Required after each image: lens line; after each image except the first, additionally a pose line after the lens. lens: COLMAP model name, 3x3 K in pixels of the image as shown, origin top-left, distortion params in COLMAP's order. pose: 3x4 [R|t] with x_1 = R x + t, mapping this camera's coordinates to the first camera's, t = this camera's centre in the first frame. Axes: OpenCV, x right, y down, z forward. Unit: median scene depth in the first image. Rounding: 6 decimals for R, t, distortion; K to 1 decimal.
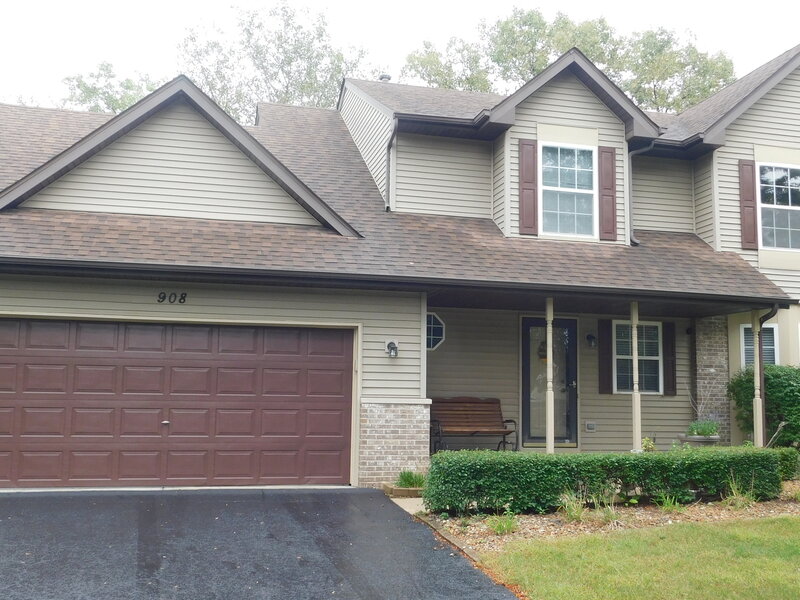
lens RADIAL K [[857.6, 0, 400.8], [0, 857.6, 304.1], [0, 0, 1]] dist [-0.011327, 0.000000]
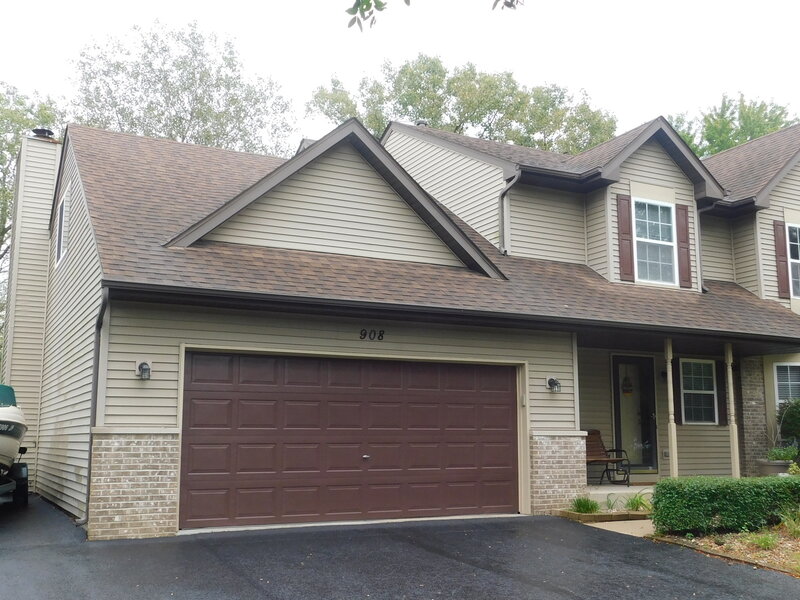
lens RADIAL K [[857.6, 0, 397.9], [0, 857.6, 297.8], [0, 0, 1]] dist [-0.011327, 0.000000]
pose [[0.974235, 0.024960, 0.224148, -0.381924], [-0.015381, 0.998896, -0.044377, -0.005286], [-0.225008, 0.039786, 0.973544, -0.009347]]
